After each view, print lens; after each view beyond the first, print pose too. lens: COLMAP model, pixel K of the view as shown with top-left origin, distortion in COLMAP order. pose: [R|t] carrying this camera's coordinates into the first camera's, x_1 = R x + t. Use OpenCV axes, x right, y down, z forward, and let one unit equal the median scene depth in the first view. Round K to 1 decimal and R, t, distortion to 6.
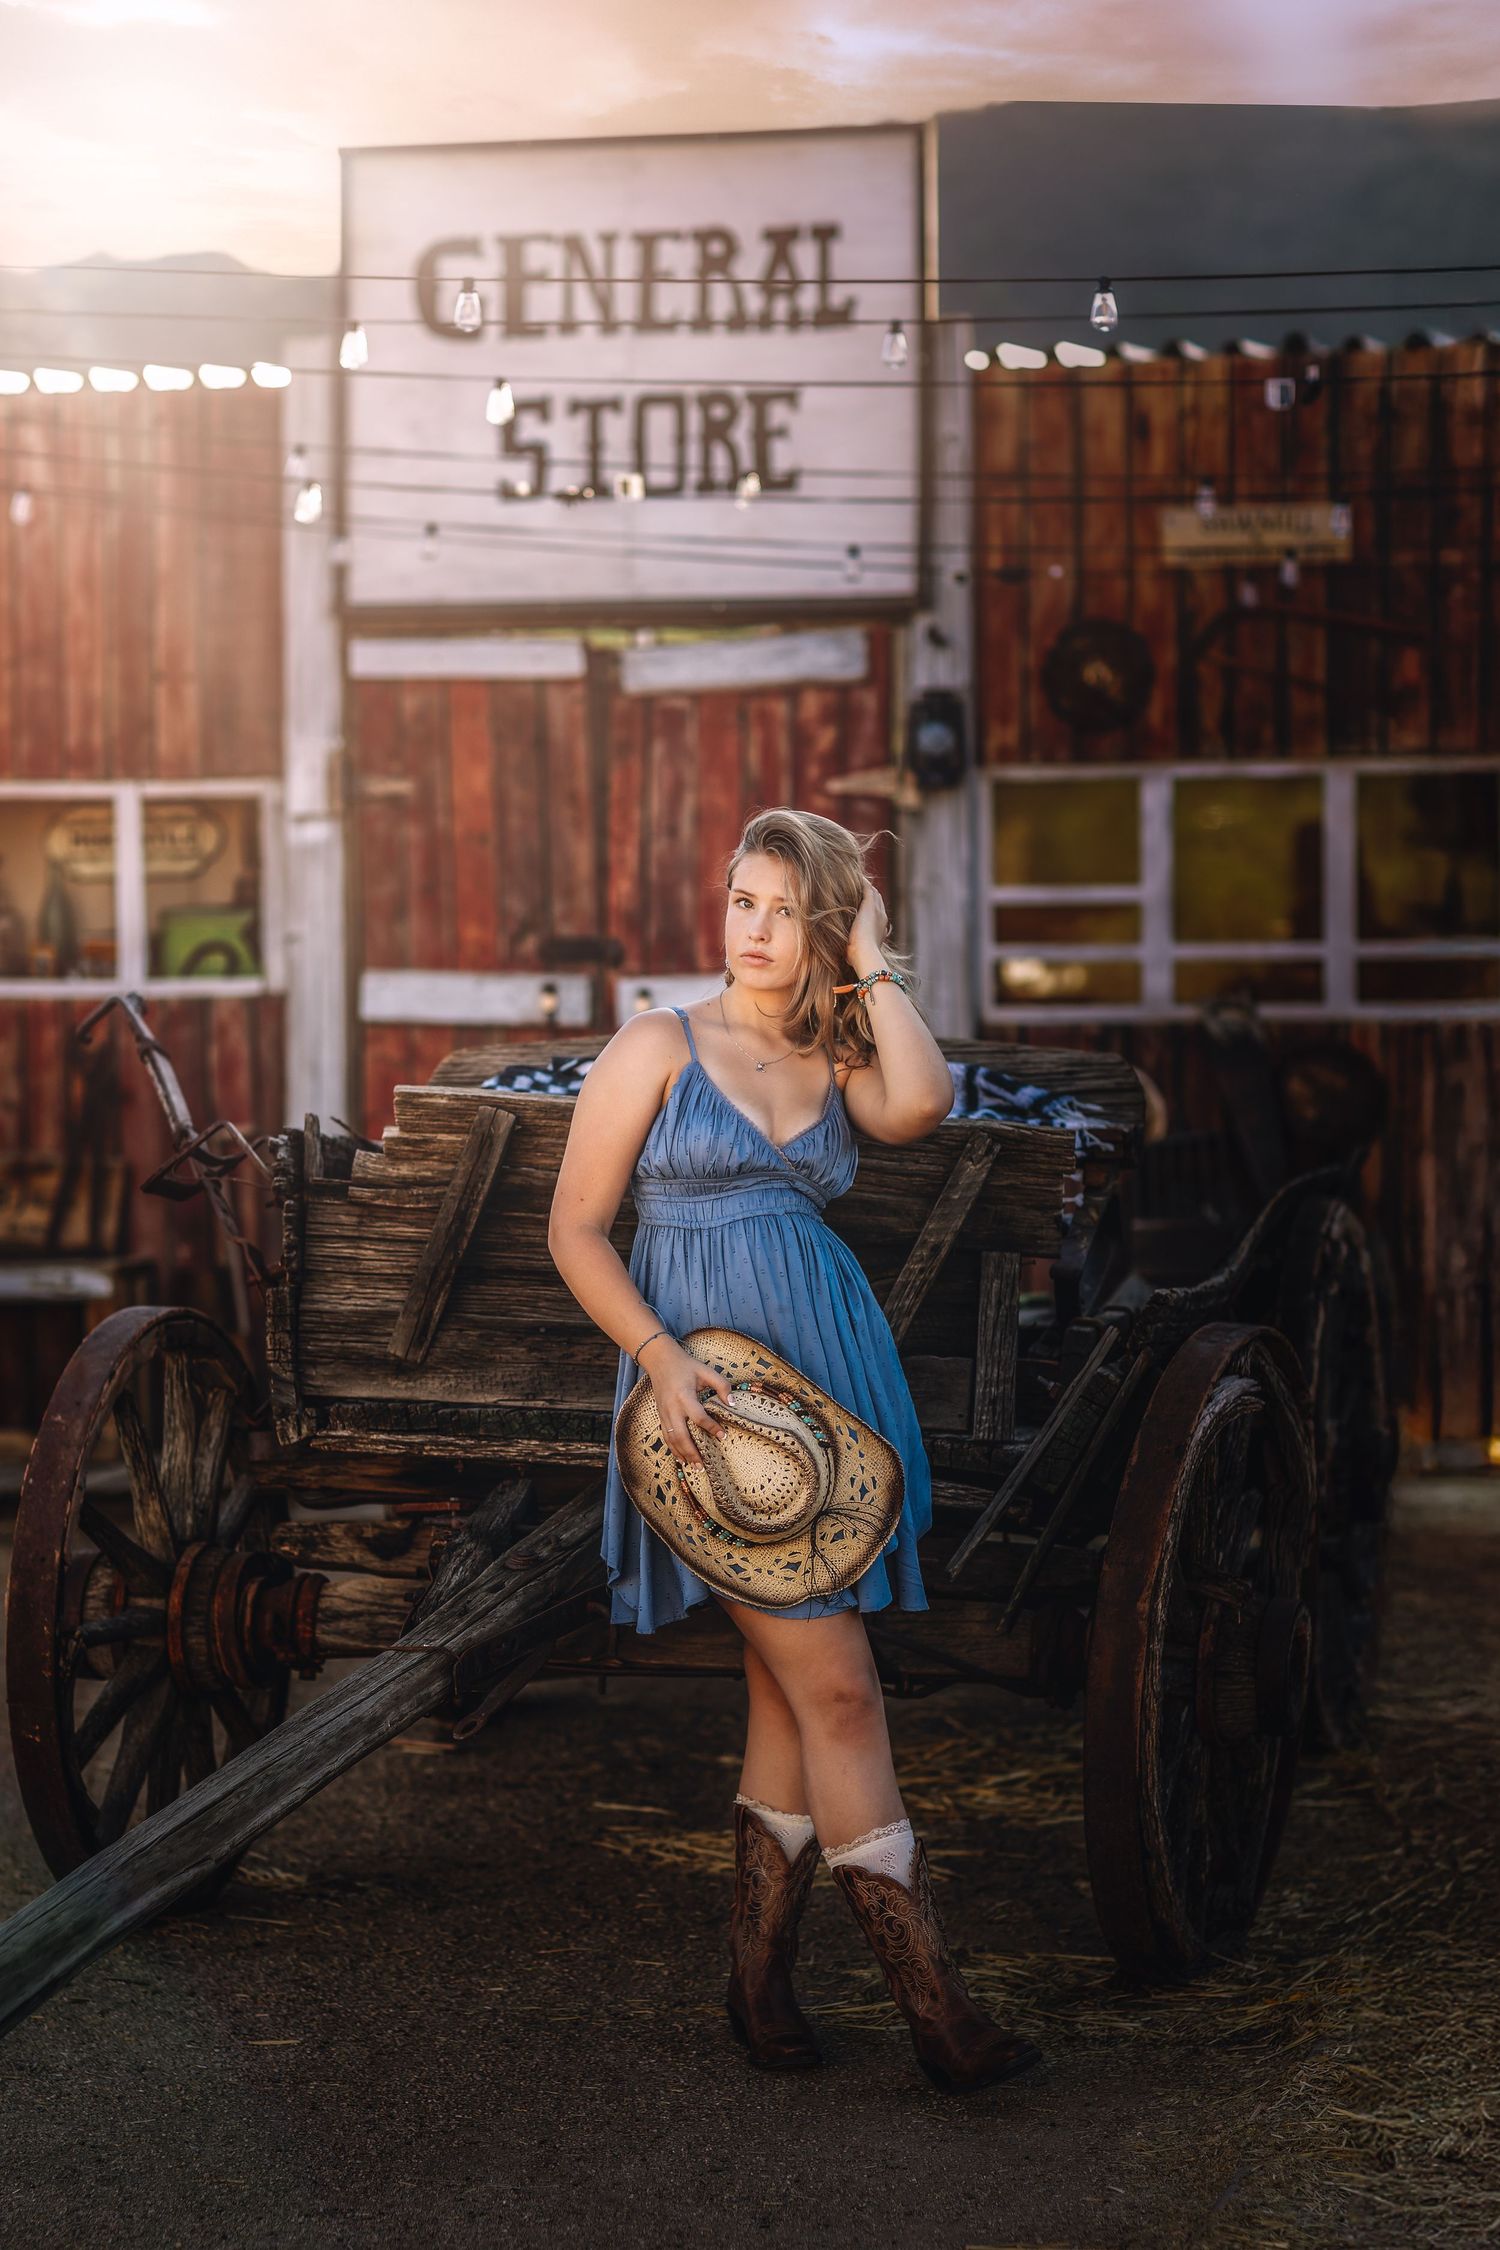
lens RADIAL K [[5944.8, 0, 665.2], [0, 5944.8, 1321.6], [0, 0, 1]] dist [0.035717, -0.435885]
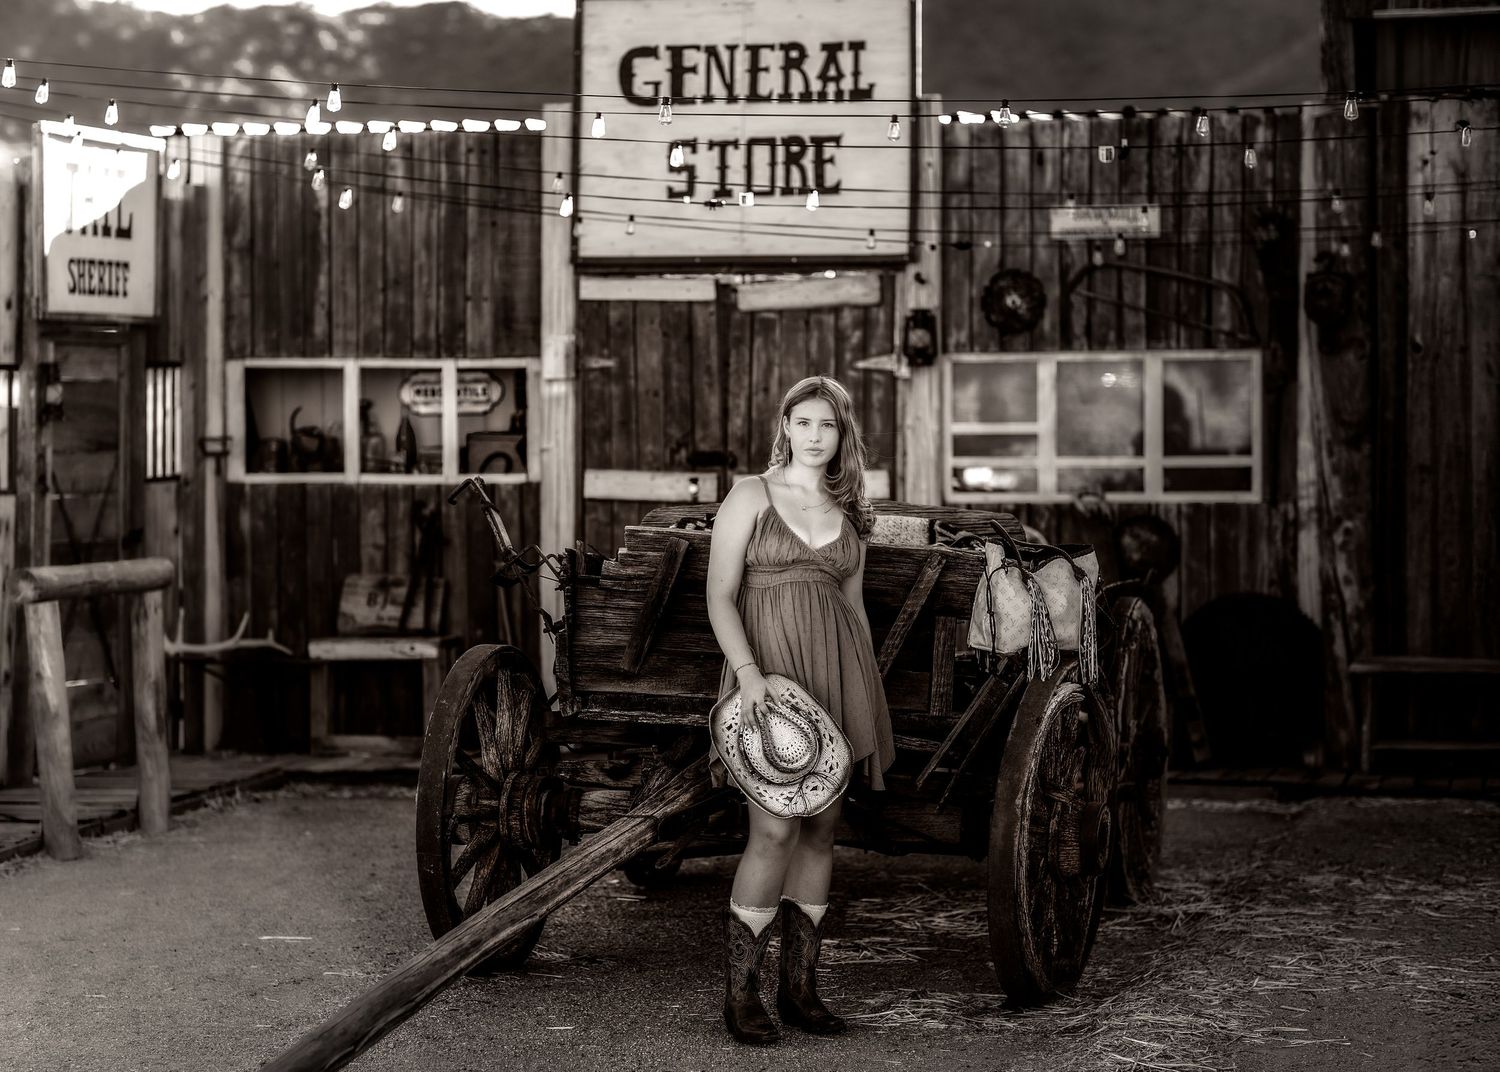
lens RADIAL K [[4014.9, 0, 750.5], [0, 4014.9, 535.8], [0, 0, 1]] dist [-0.002360, -0.213300]
pose [[0.999973, 0.007294, 0.000607, -0.003957], [-0.007259, 0.998972, -0.044747, 0.012370], [-0.000933, 0.044742, 0.998998, -0.167545]]
